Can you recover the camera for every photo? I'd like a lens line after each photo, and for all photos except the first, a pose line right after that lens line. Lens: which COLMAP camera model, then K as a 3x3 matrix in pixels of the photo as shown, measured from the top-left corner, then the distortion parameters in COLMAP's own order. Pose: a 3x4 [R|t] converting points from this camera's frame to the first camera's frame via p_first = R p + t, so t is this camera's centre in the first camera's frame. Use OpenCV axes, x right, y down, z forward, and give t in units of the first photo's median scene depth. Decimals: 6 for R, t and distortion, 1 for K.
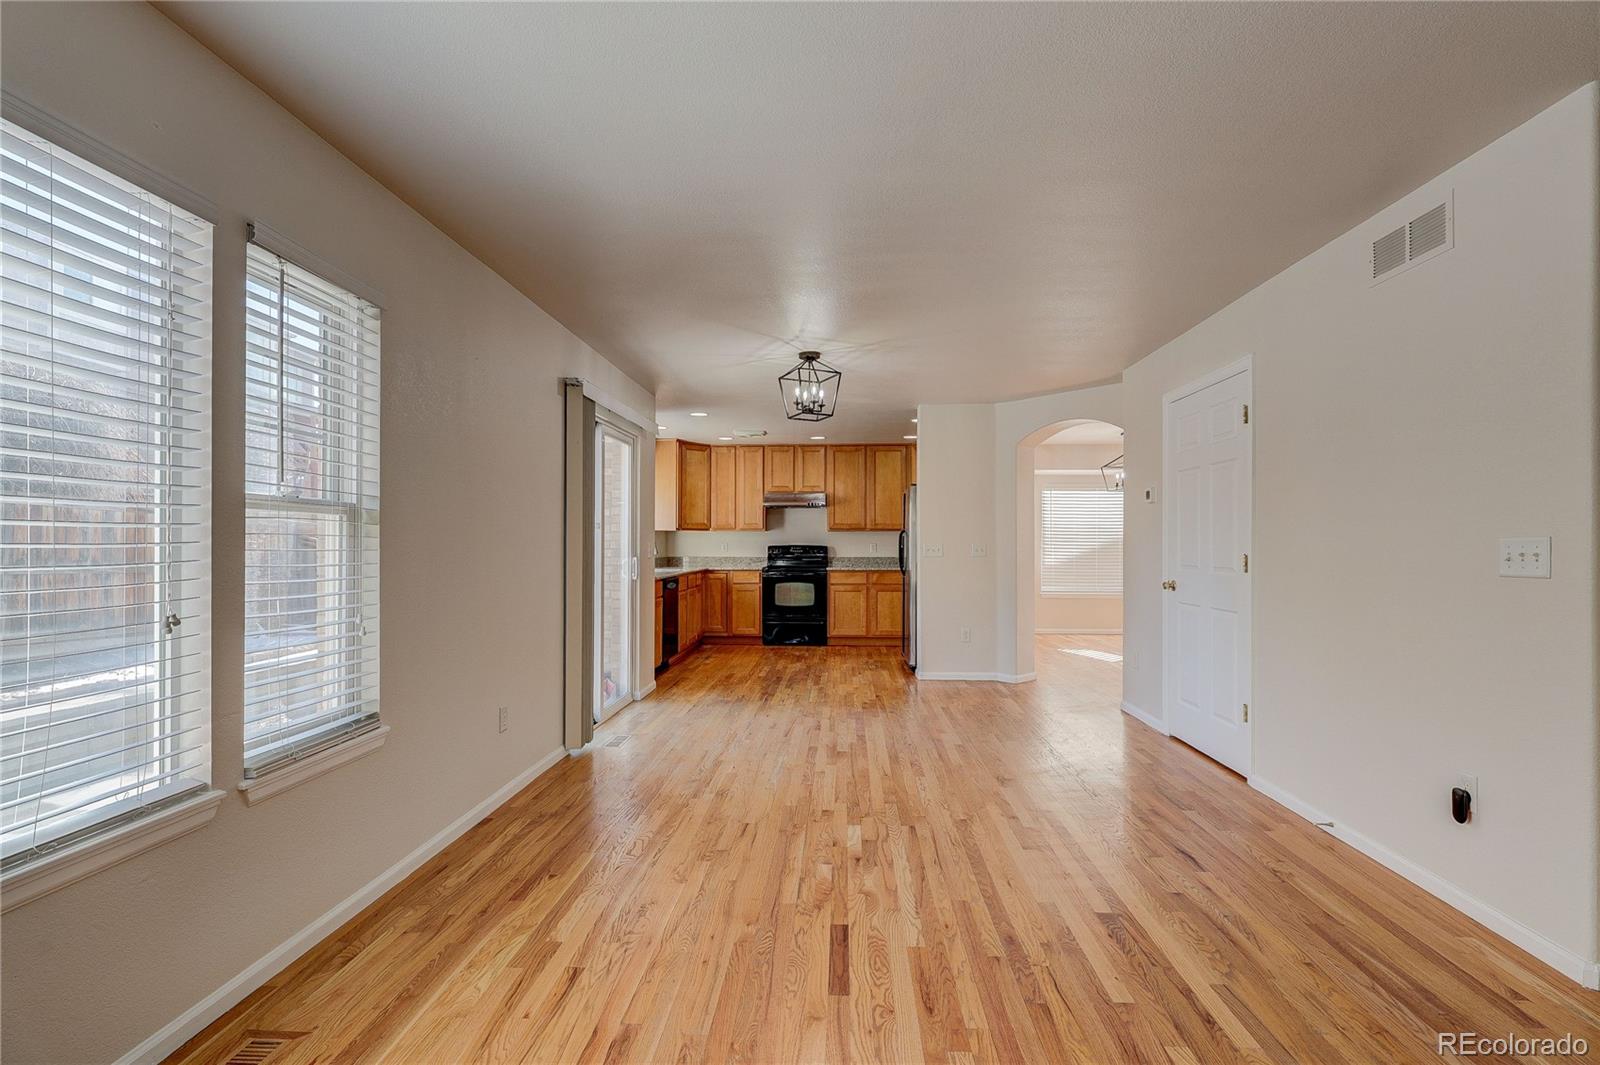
lens RADIAL K [[754.0, 0, 804.6], [0, 754.0, 542.5], [0, 0, 1]] dist [-0.003682, 0.002439]
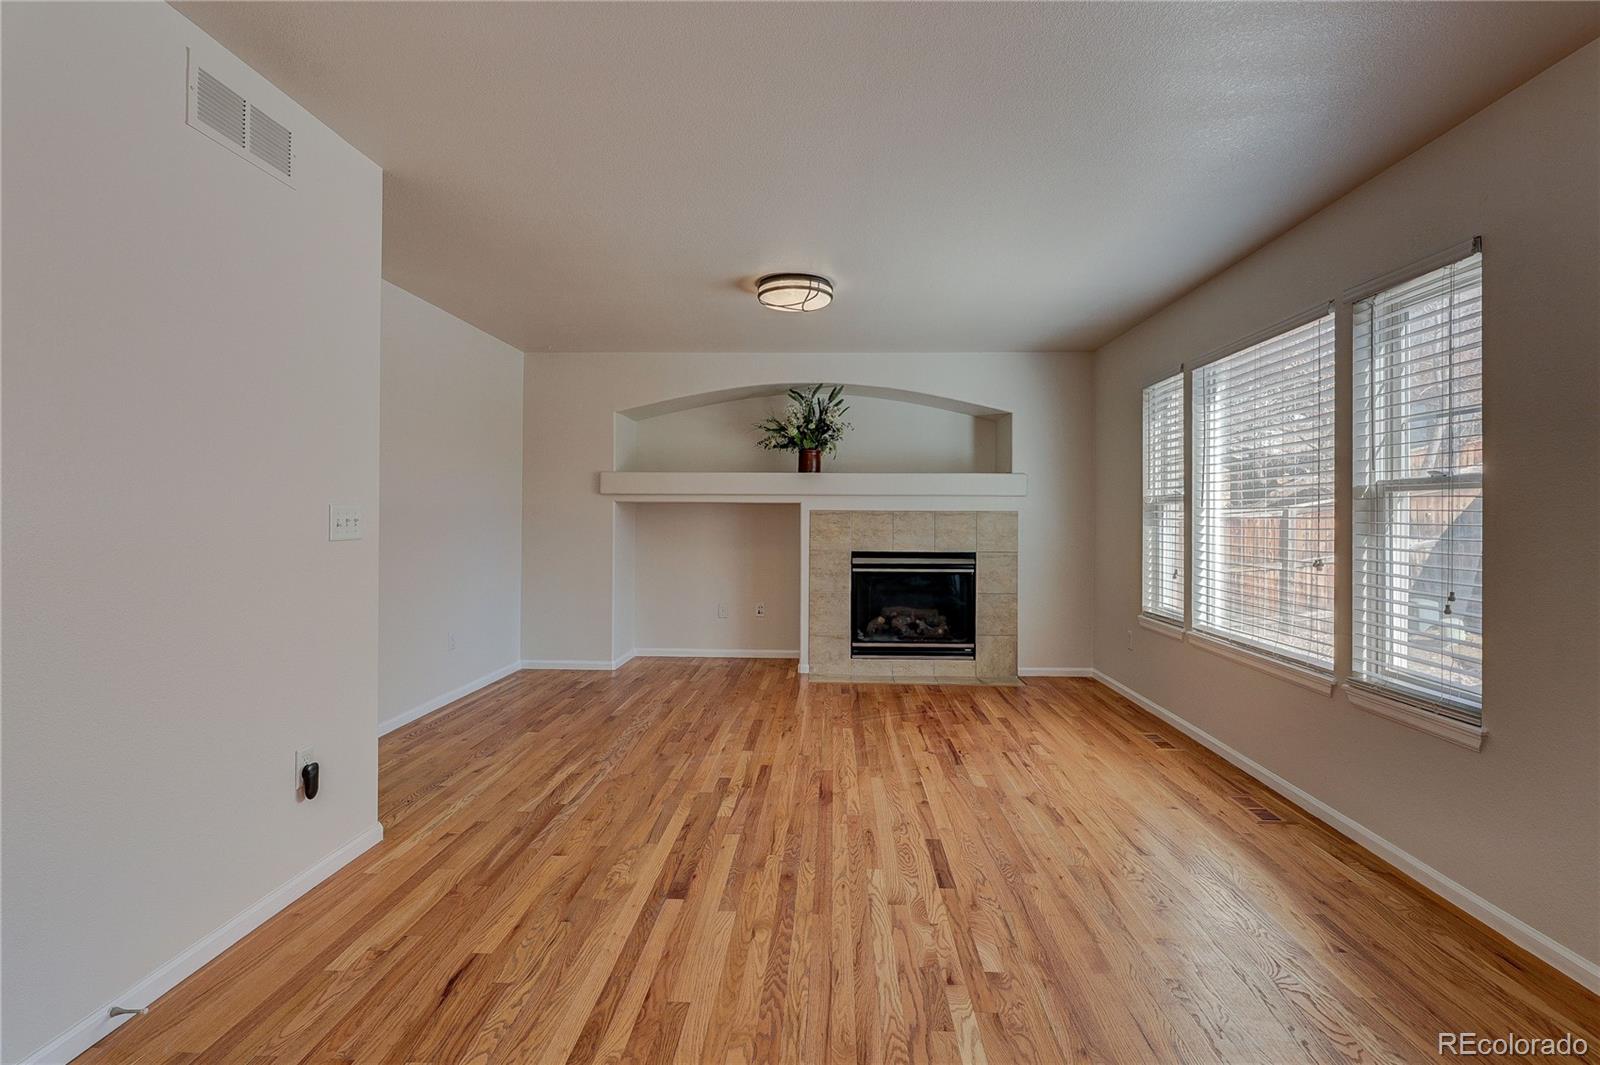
lens RADIAL K [[754.0, 0, 809.1], [0, 754.0, 516.1], [0, 0, 1]] dist [-0.003682, 0.002439]
pose [[-0.999849, -0.007220, -0.015810, 0.267855], [-0.007171, 0.999969, -0.003163, 0.007899], [0.015833, -0.003050, -0.999870, 2.126630]]
